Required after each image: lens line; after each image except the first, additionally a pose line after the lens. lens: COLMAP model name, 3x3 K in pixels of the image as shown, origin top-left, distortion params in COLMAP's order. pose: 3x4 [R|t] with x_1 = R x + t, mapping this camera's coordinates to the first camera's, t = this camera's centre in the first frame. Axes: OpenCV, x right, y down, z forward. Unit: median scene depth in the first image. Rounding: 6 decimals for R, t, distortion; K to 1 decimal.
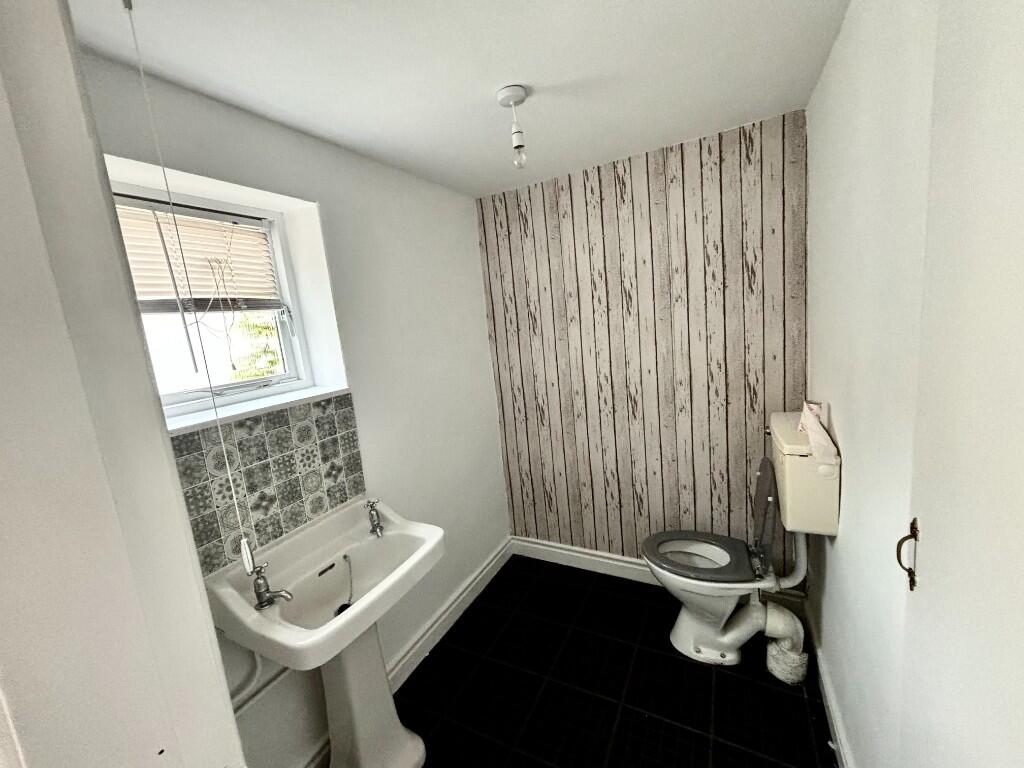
lens RADIAL K [[413.5, 0, 511.8], [0, 413.5, 383.2], [0, 0, 1]] dist [-0.001810, -0.000067]
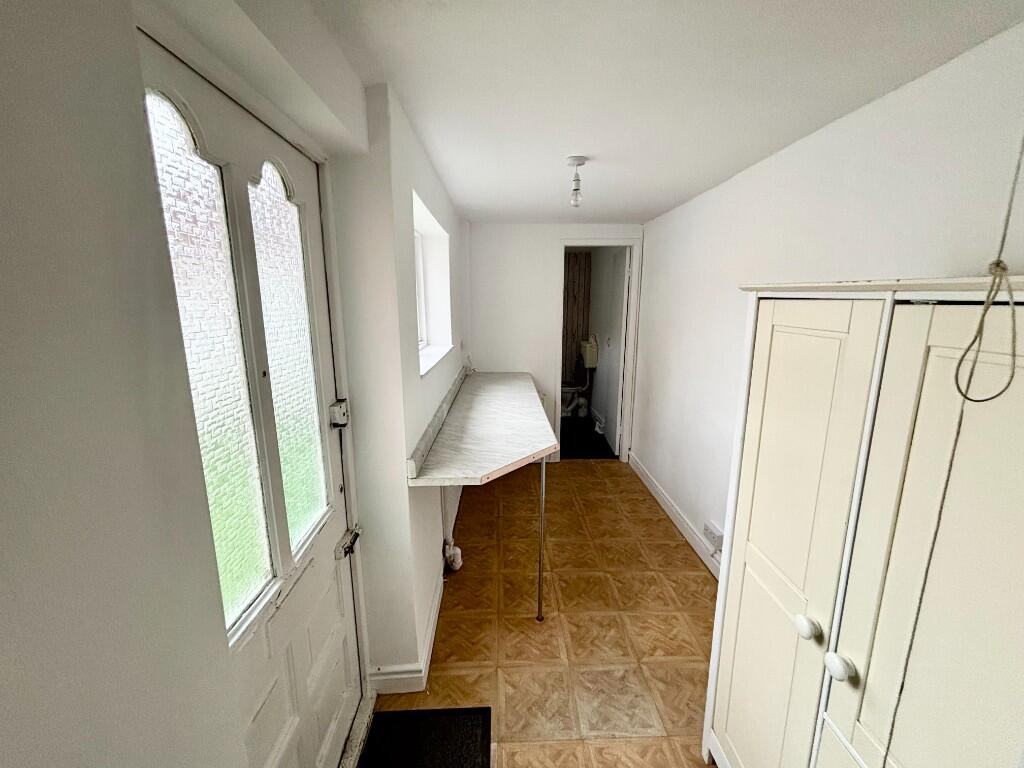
lens RADIAL K [[413.5, 0, 515.0], [0, 413.5, 383.3], [0, 0, 1]] dist [-0.001810, -0.000067]
pose [[0.876450, 0.008654, 0.481415, -1.511068], [-0.018472, 0.999707, 0.015659, 0.386859], [-0.481139, -0.022617, 0.876353, -1.760821]]
